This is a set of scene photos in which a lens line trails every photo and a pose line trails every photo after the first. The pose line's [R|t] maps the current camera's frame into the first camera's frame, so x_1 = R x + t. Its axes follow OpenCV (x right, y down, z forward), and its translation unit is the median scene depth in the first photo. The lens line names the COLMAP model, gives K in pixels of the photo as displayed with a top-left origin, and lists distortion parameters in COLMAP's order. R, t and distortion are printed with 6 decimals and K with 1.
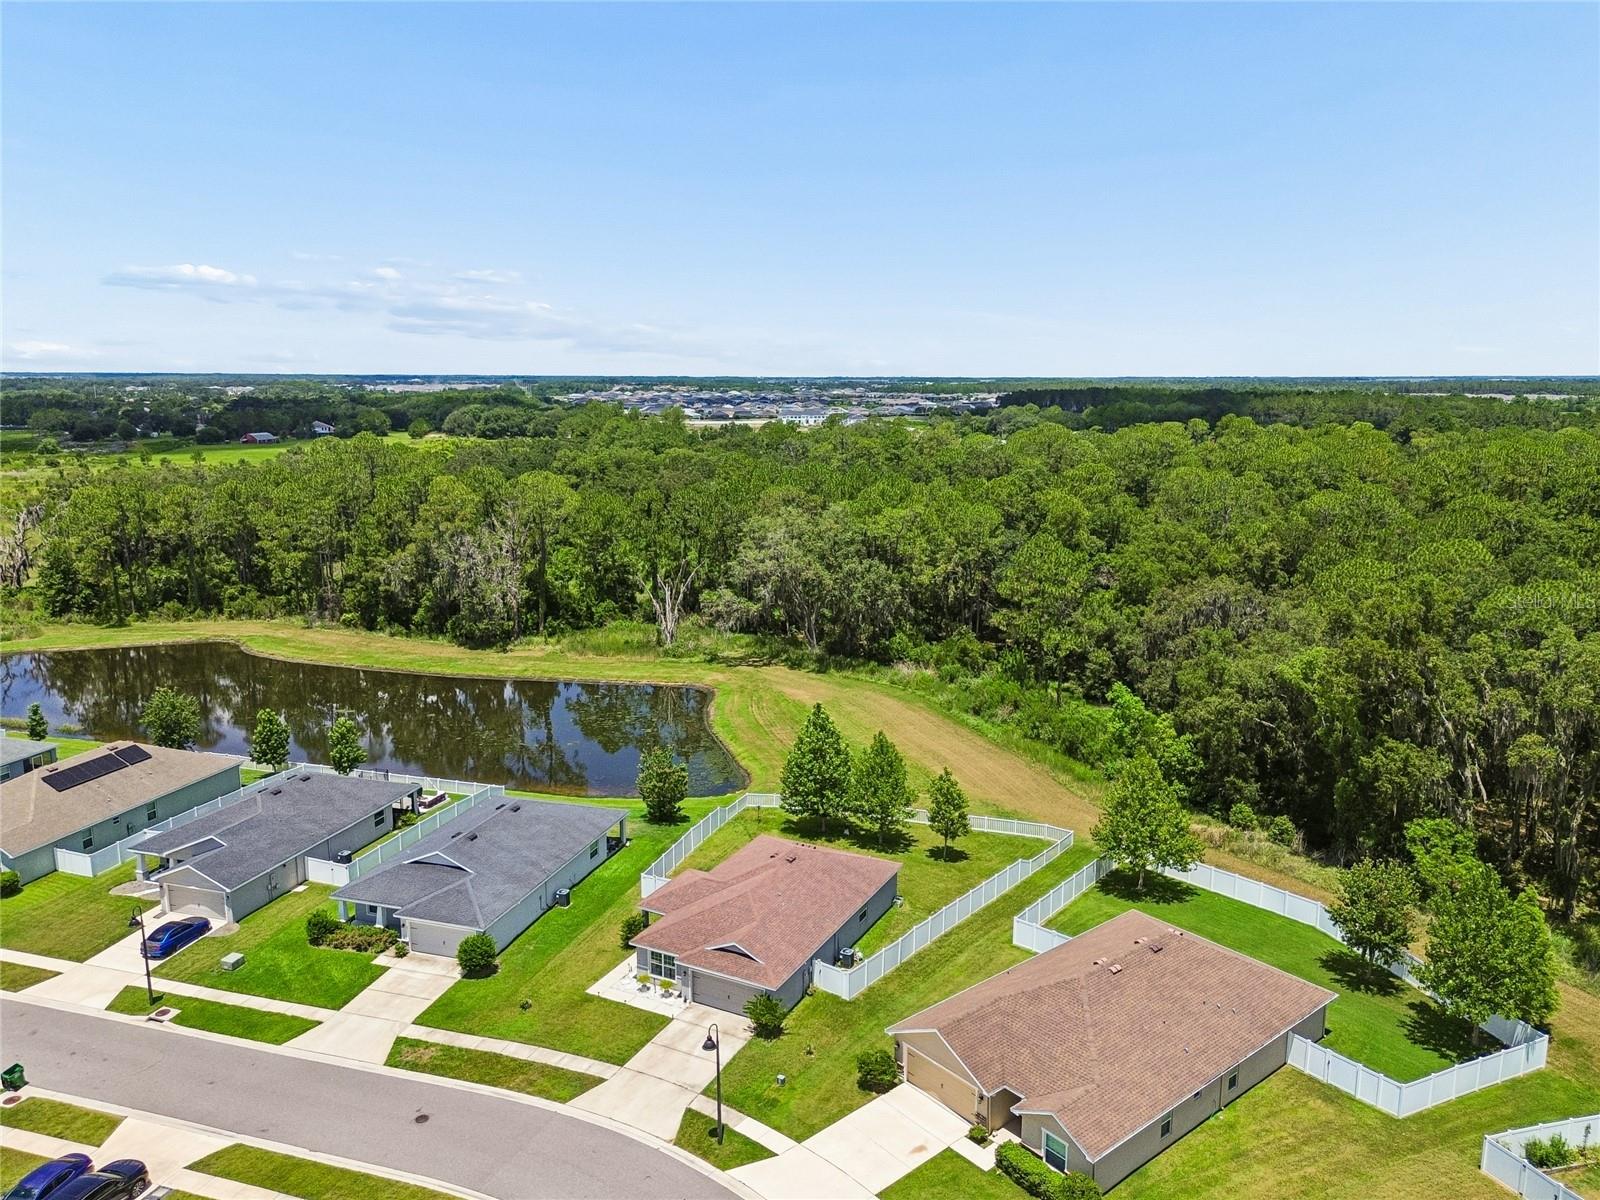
lens RADIAL K [[1192.2, 0, 772.6], [0, 1192.2, 657.2], [0, 0, 1]] dist [0.039848, -0.028757]
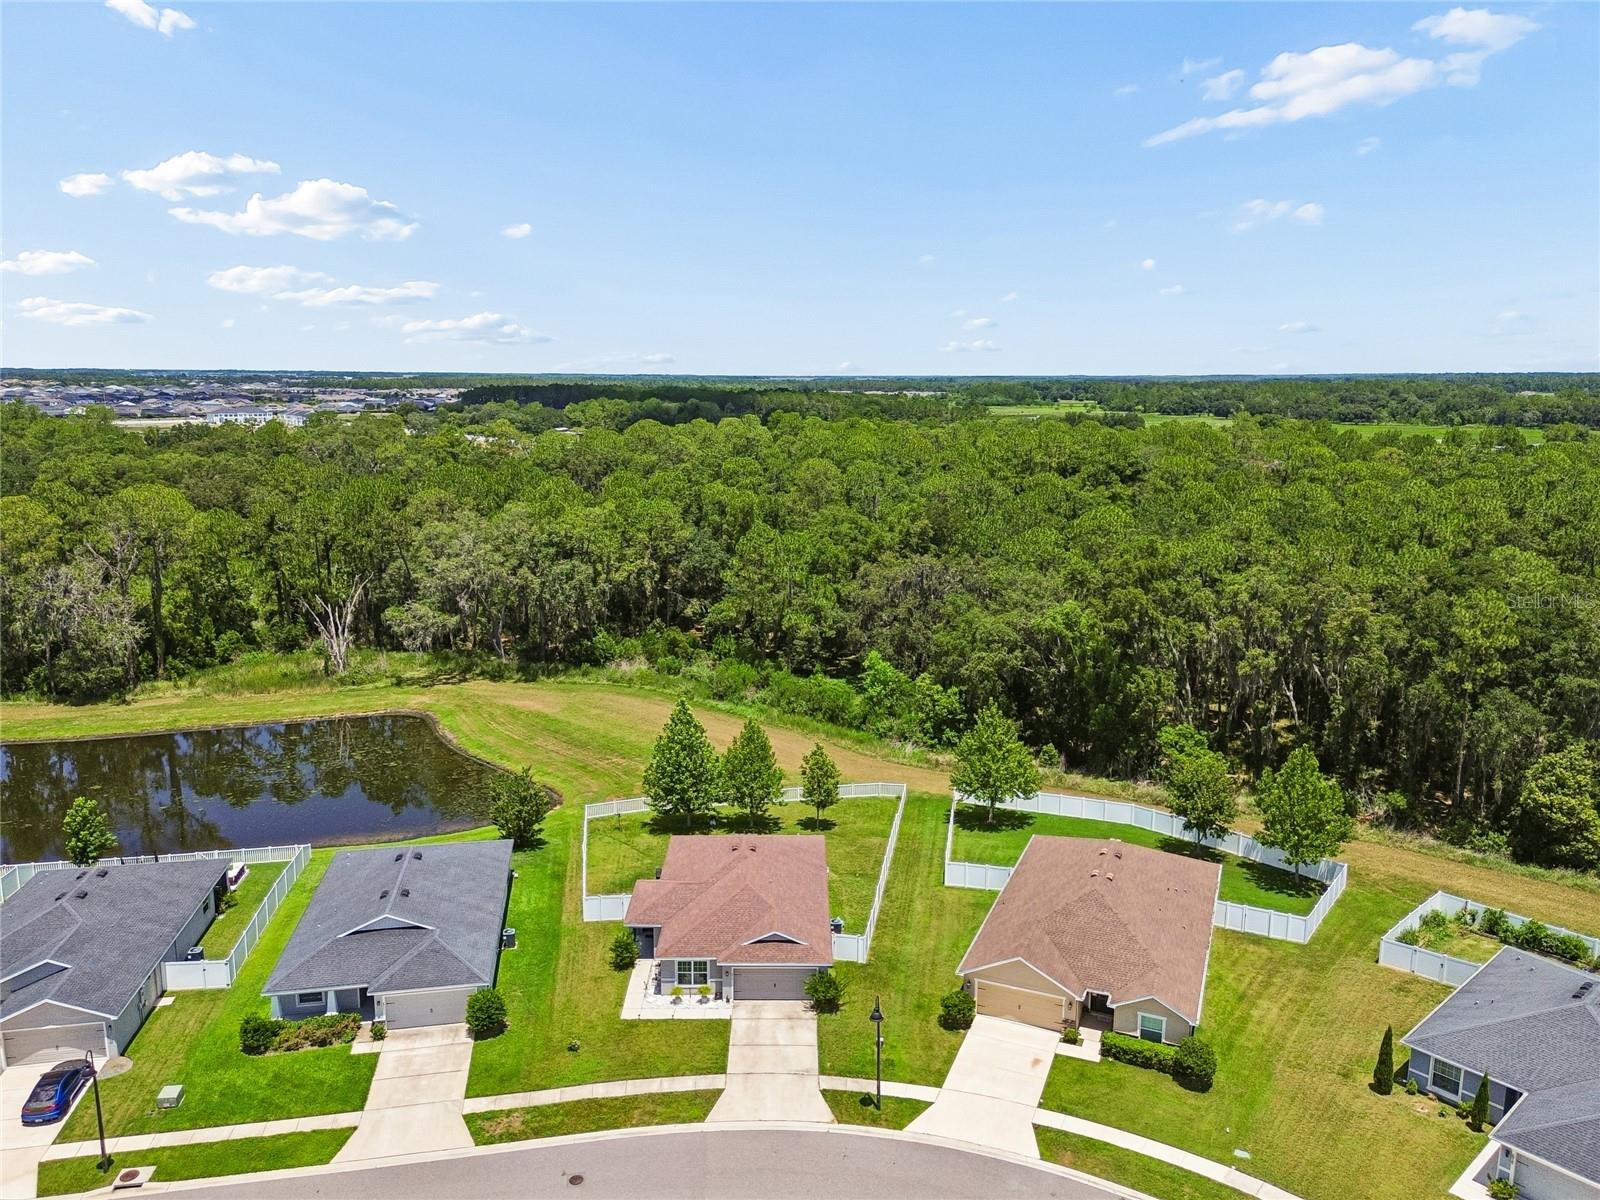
lens RADIAL K [[1192.2, 0, 790.4], [0, 1192.2, 677.2], [0, 0, 1]] dist [0.039848, -0.028757]
pose [[0.879148, -0.118732, 0.461521, -0.416371], [0.109982, 0.992872, 0.045926, -0.021185], [-0.463684, 0.010383, 0.885940, 0.074913]]
